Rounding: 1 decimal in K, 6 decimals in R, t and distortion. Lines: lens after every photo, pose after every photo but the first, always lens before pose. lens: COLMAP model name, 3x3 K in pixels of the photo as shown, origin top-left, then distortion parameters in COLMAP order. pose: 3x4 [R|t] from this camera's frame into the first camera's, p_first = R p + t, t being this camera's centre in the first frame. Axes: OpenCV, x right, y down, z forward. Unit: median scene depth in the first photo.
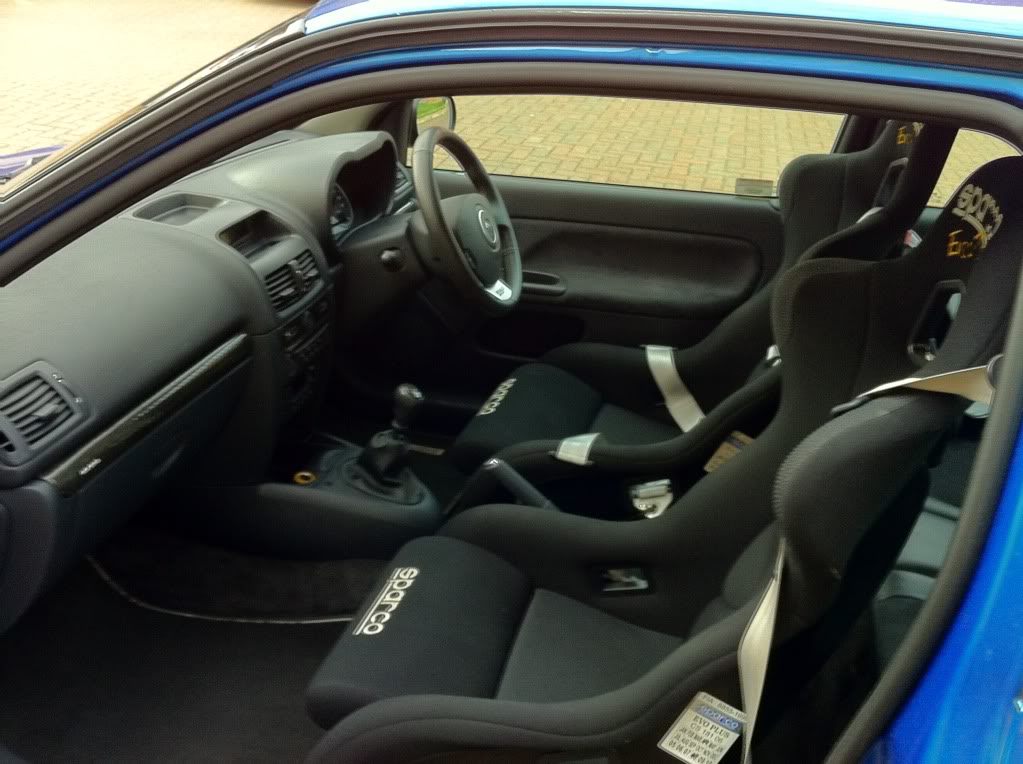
lens RADIAL K [[970.5, 0, 511.5], [0, 970.5, 382.0], [0, 0, 1]] dist [0.102203, -0.312690]
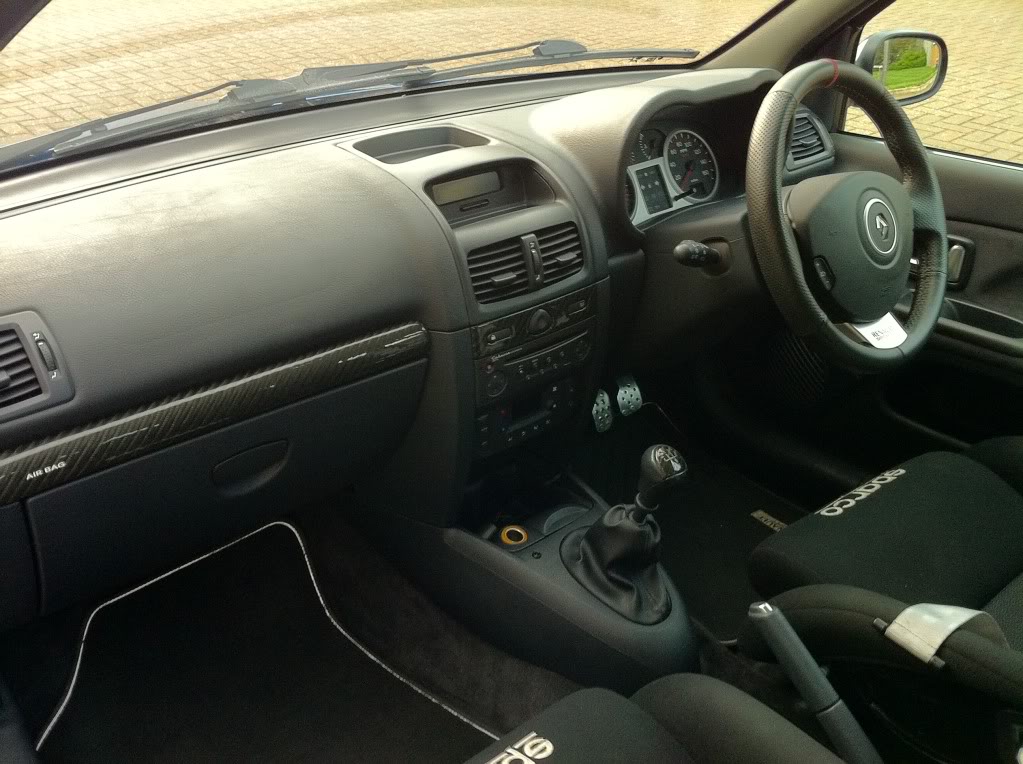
lens RADIAL K [[970.5, 0, 511.5], [0, 970.5, 382.0], [0, 0, 1]] dist [0.102203, -0.312690]
pose [[0.827910, 0.219069, -0.516308, 0.131934], [-0.209605, 0.974713, 0.077465, -0.067532], [0.520222, 0.044087, 0.852892, 0.379351]]
